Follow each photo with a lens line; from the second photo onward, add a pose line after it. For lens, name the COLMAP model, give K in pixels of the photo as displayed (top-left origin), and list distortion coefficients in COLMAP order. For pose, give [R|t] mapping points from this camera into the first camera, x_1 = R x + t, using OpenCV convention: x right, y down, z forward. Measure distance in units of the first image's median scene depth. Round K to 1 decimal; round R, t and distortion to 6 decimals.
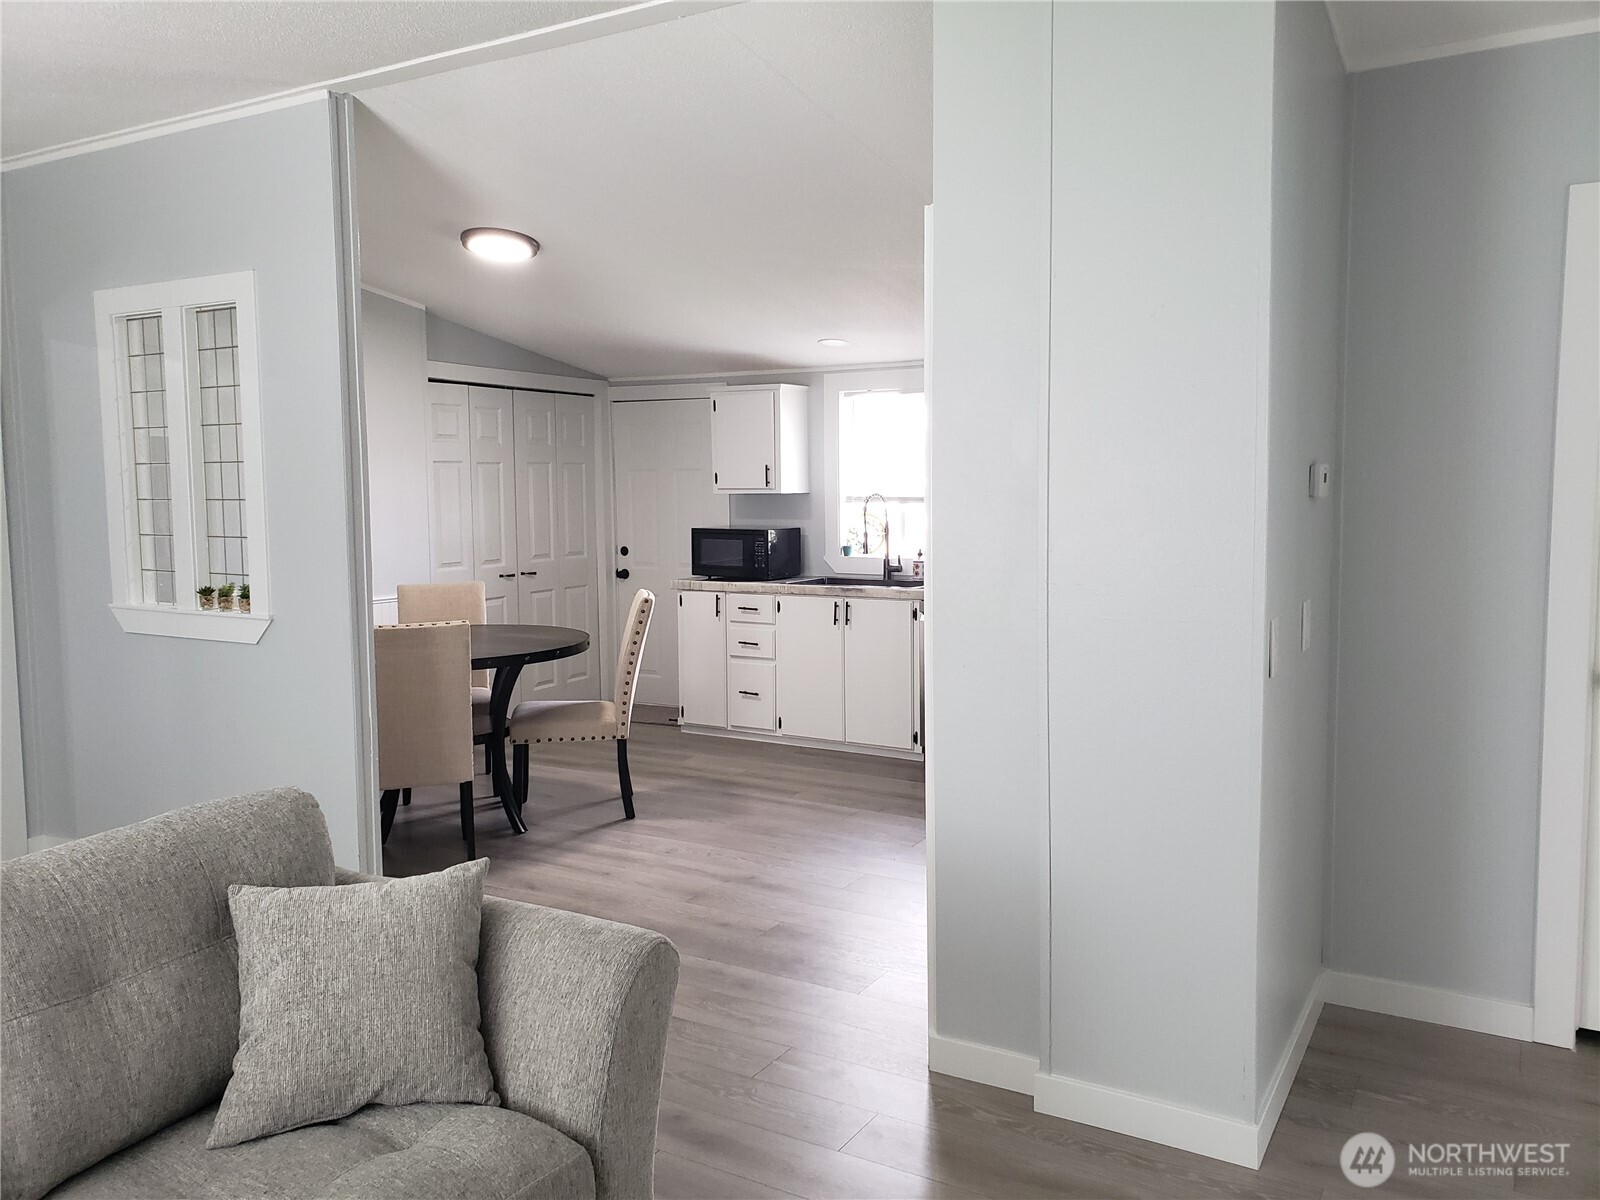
lens RADIAL K [[1216.6, 0, 818.4], [0, 1216.6, 578.8], [0, 0, 1]] dist [0.108409, -0.202640]
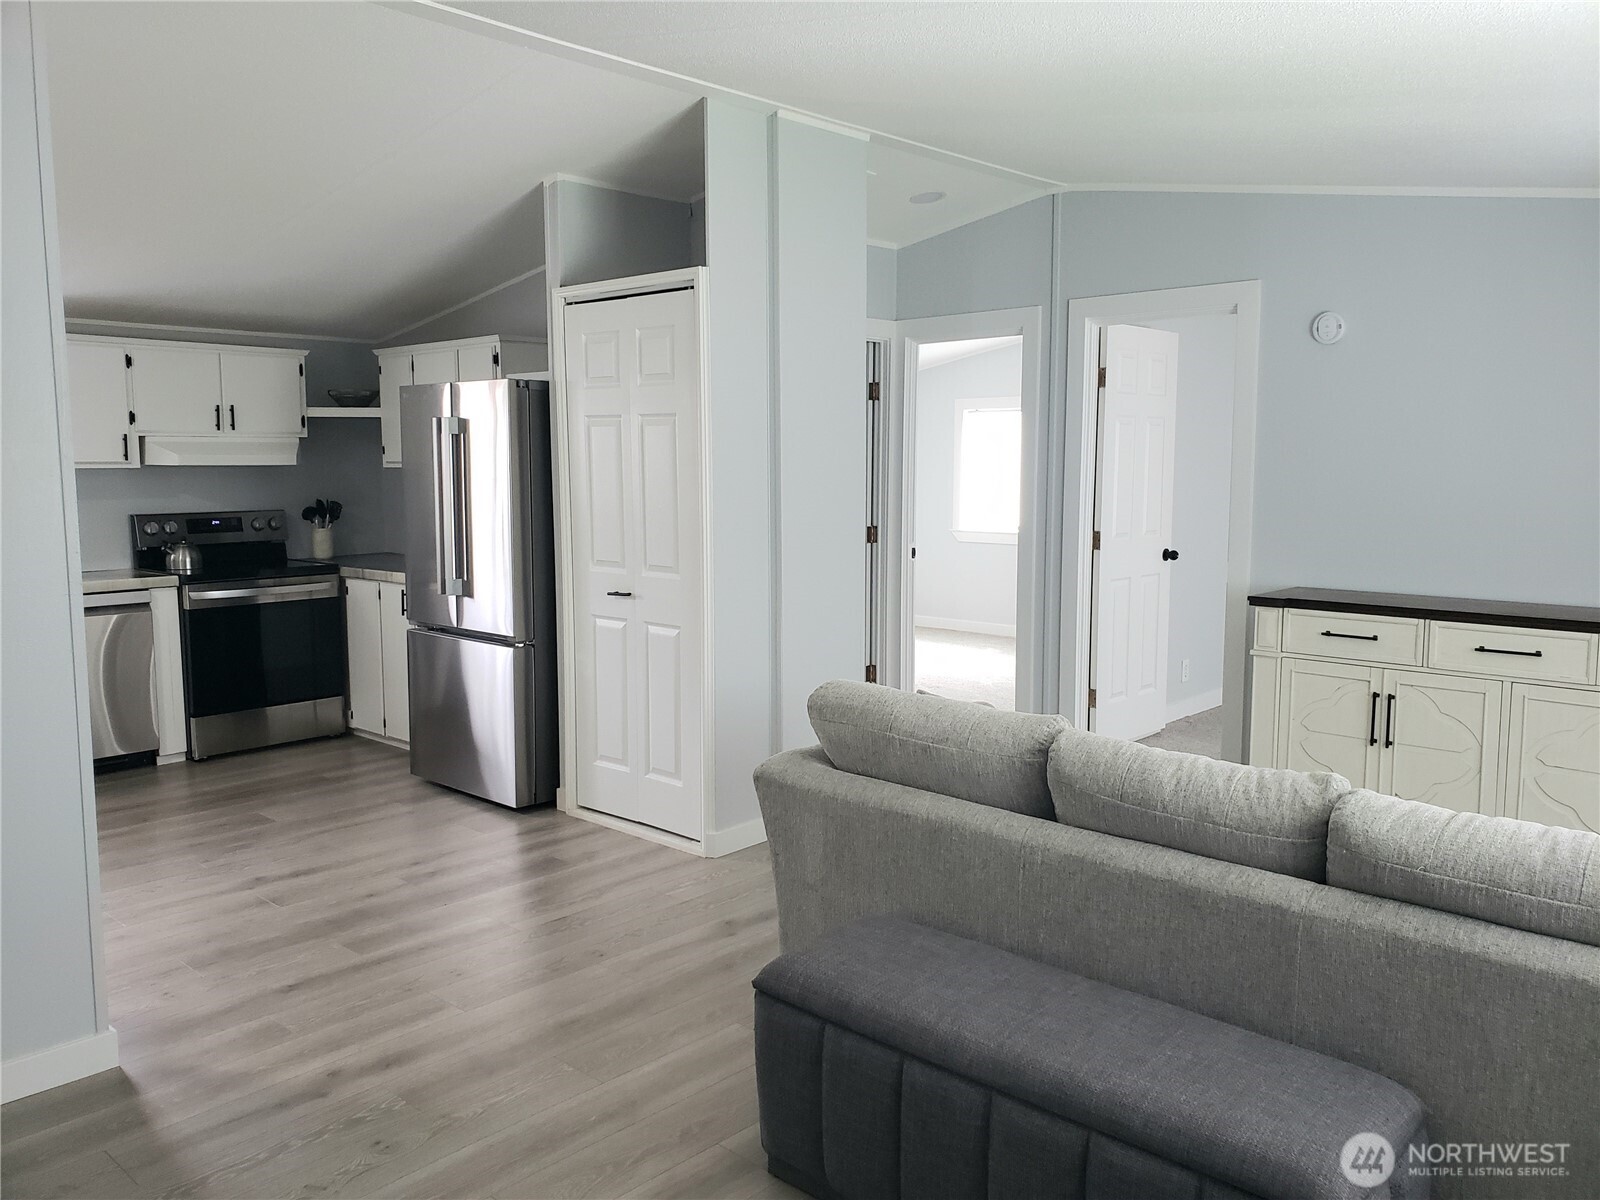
lens RADIAL K [[1227.8, 0, 804.9], [0, 1227.8, 581.8], [0, 0, 1]] dist [0.071426, -0.107648]
pose [[0.223974, -0.088113, 0.970604, -0.567128], [0.081527, 0.994108, 0.071433, -0.009290], [-0.971179, 0.063131, 0.229838, 0.241293]]
